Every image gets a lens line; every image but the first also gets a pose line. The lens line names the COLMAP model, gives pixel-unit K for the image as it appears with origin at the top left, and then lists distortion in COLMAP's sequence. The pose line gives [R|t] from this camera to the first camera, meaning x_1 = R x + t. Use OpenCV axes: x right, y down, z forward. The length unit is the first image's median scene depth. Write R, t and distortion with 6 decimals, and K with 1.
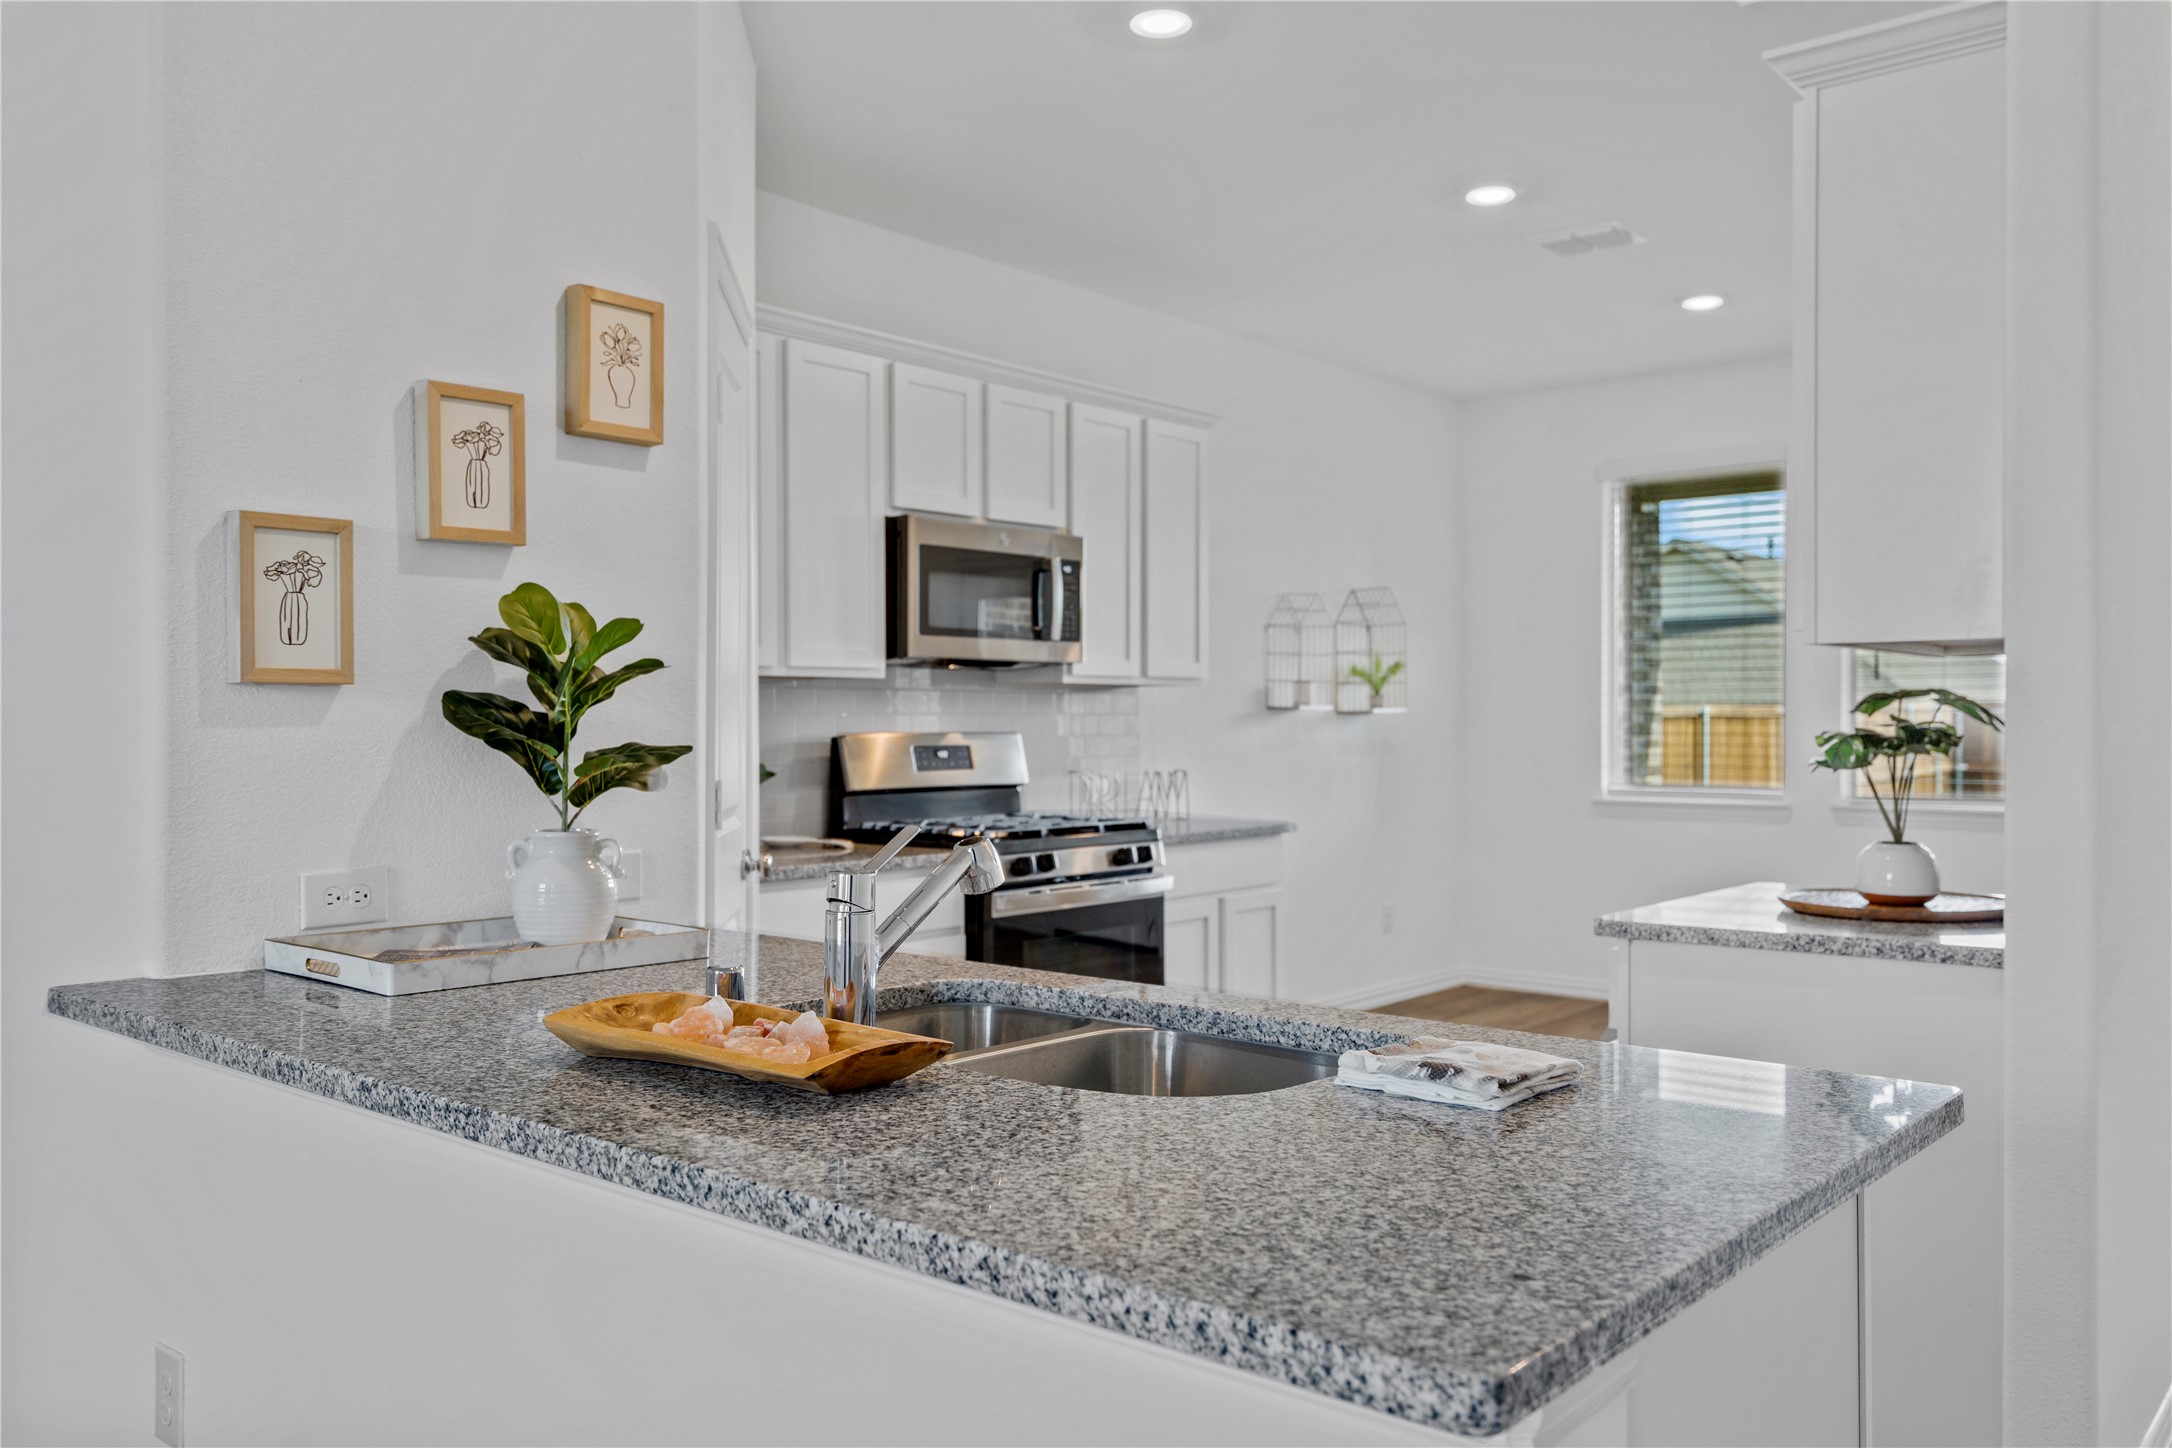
lens RADIAL K [[1683.6, 0, 1077.6], [0, 1683.6, 729.6], [0, 0, 1]] dist [0.009421, 0.000458]
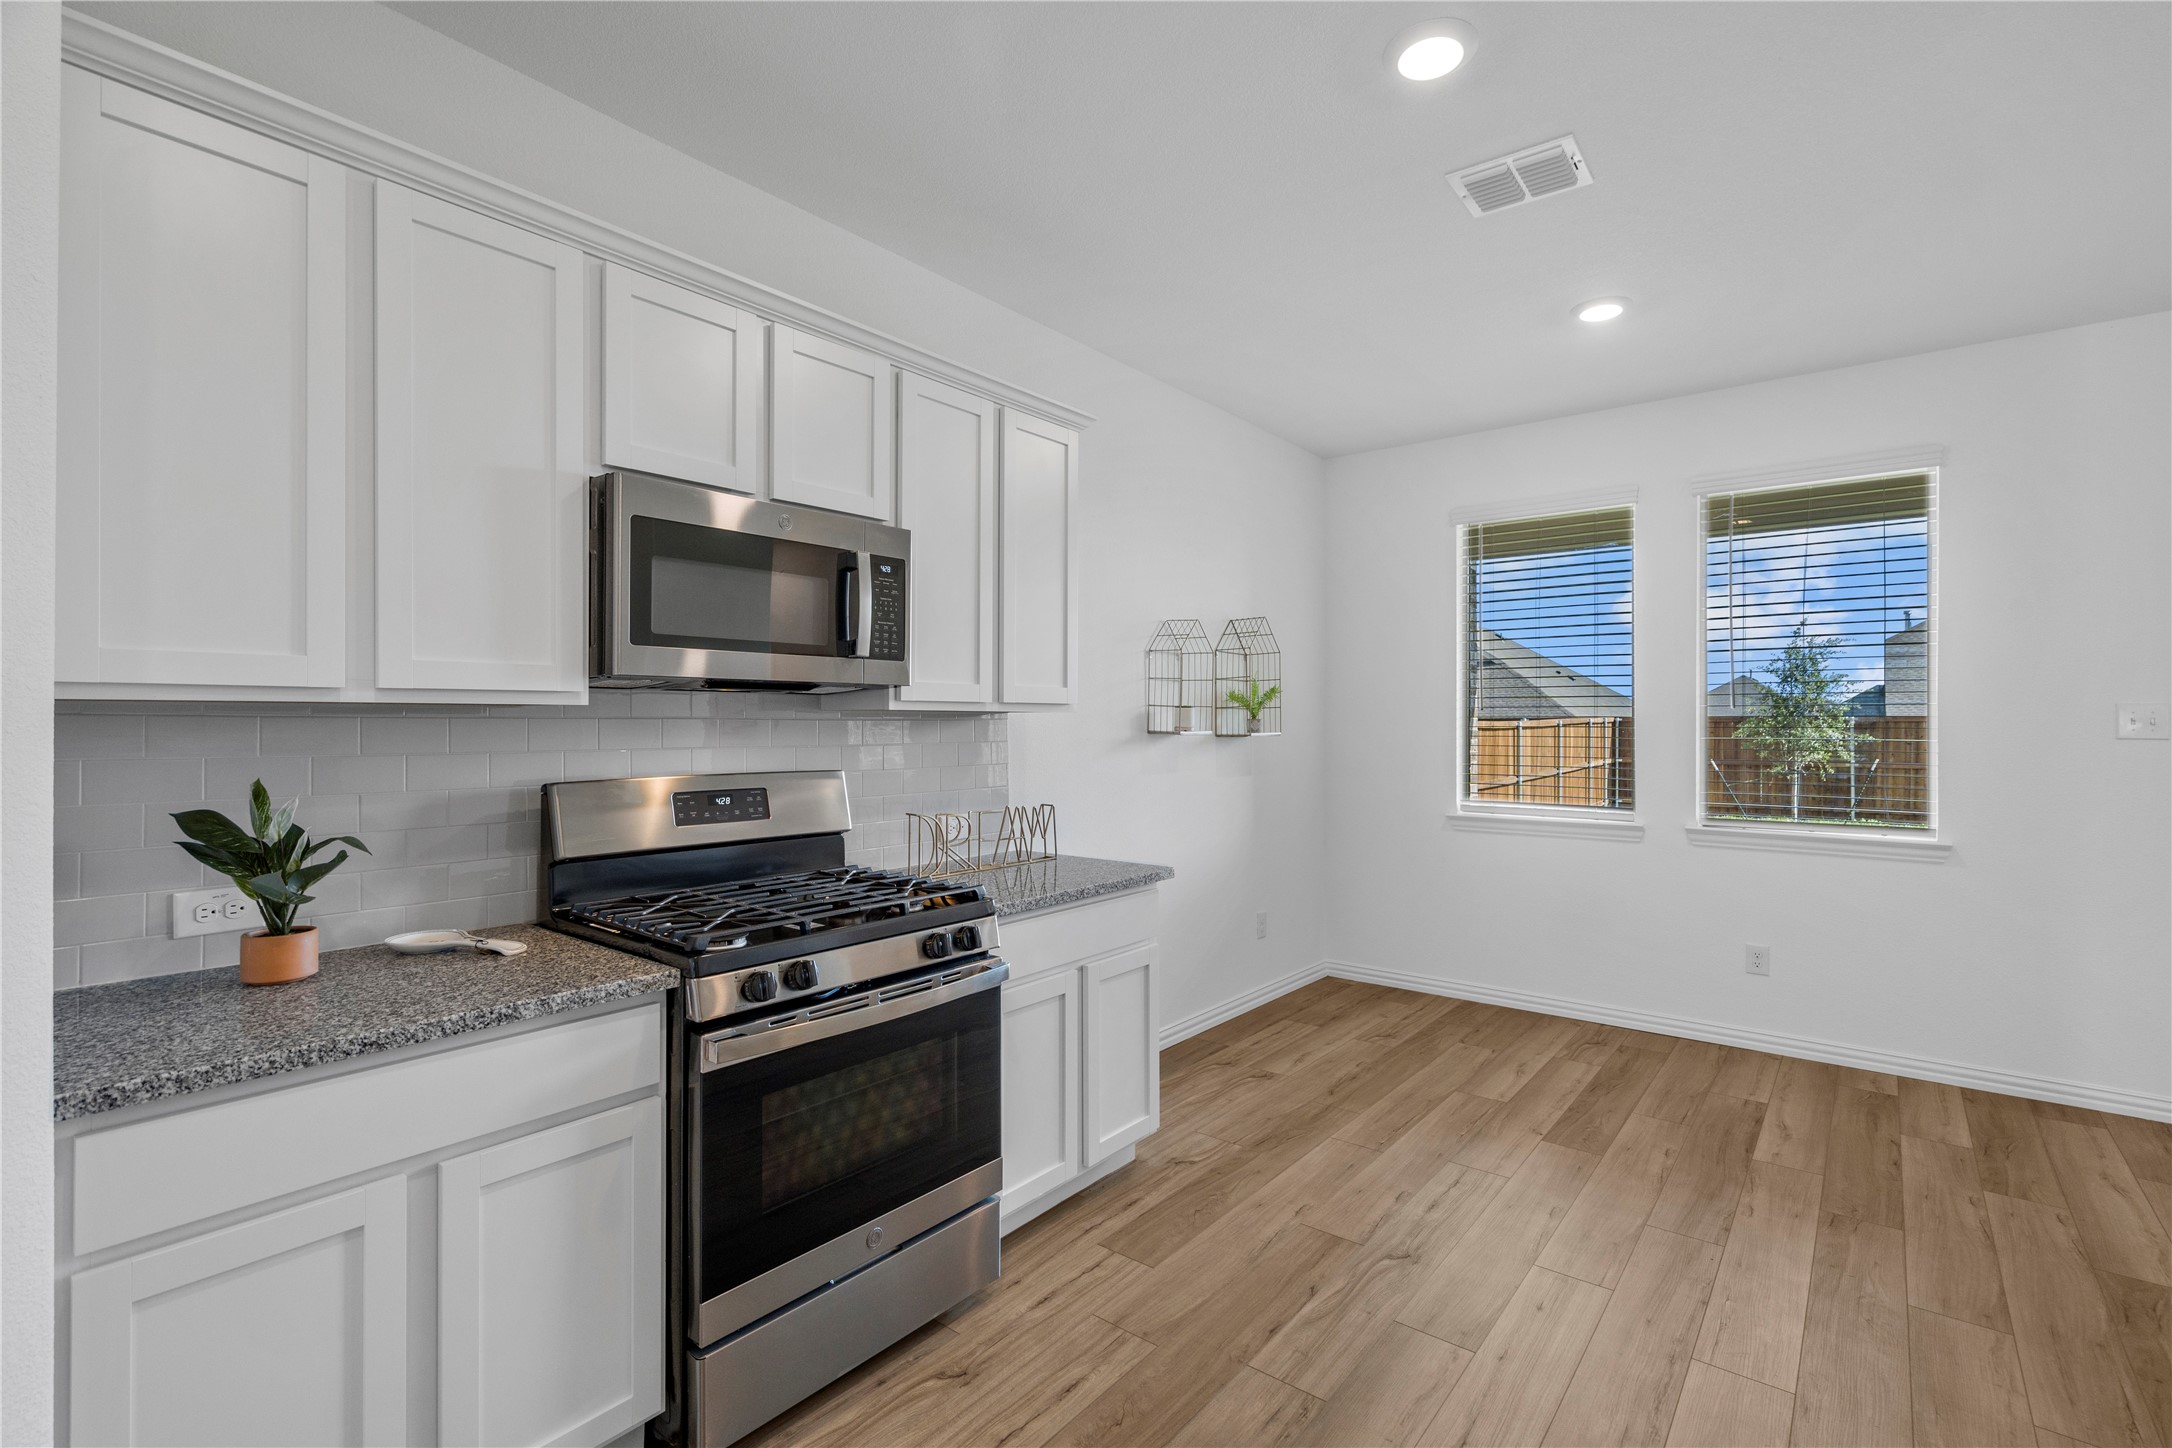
lens RADIAL K [[984.6, 0, 1091.7], [0, 984.6, 714.5], [0, 0, 1]] dist [-0.002903, 0.002869]
pose [[0.999427, 0.004596, 0.033520, 0.076516], [-0.004147, 0.999901, -0.013449, -0.020403], [-0.033578, 0.013302, 0.999348, 0.533599]]
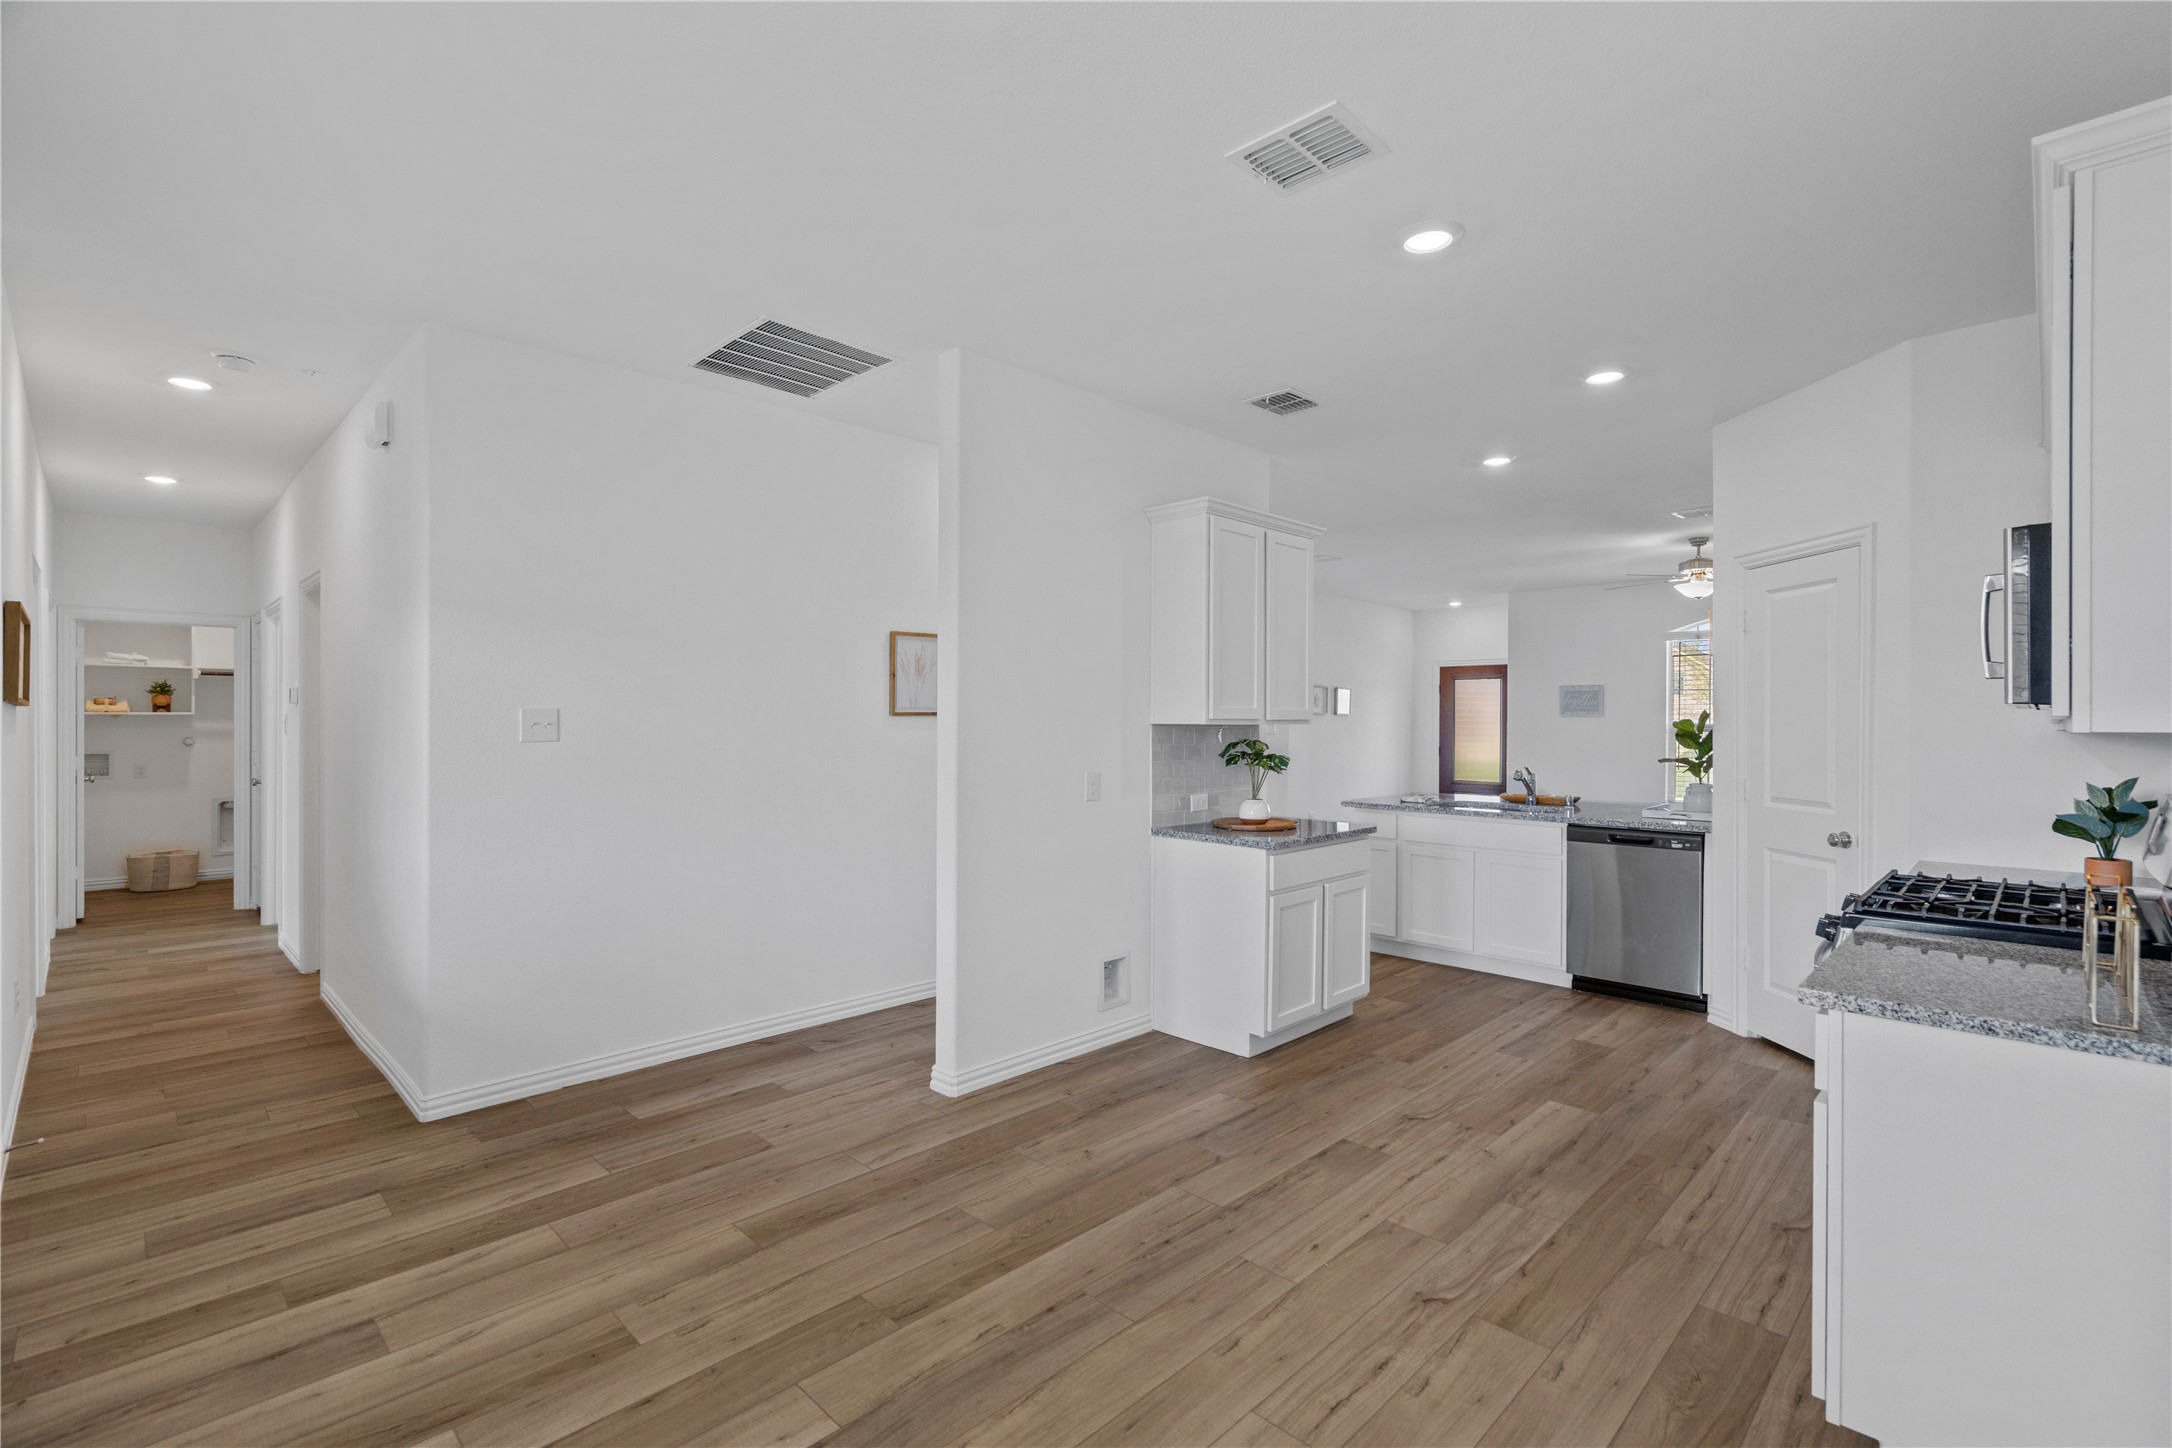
lens RADIAL K [[984.6, 0, 1115.1], [0, 984.6, 718.2], [0, 0, 1]] dist [-0.002903, 0.002869]
pose [[-0.998798, -0.006094, 0.048634, 0.368935], [-0.005897, 0.999974, 0.004189, -0.034047], [-0.048658, 0.003897, -0.998808, 1.465499]]
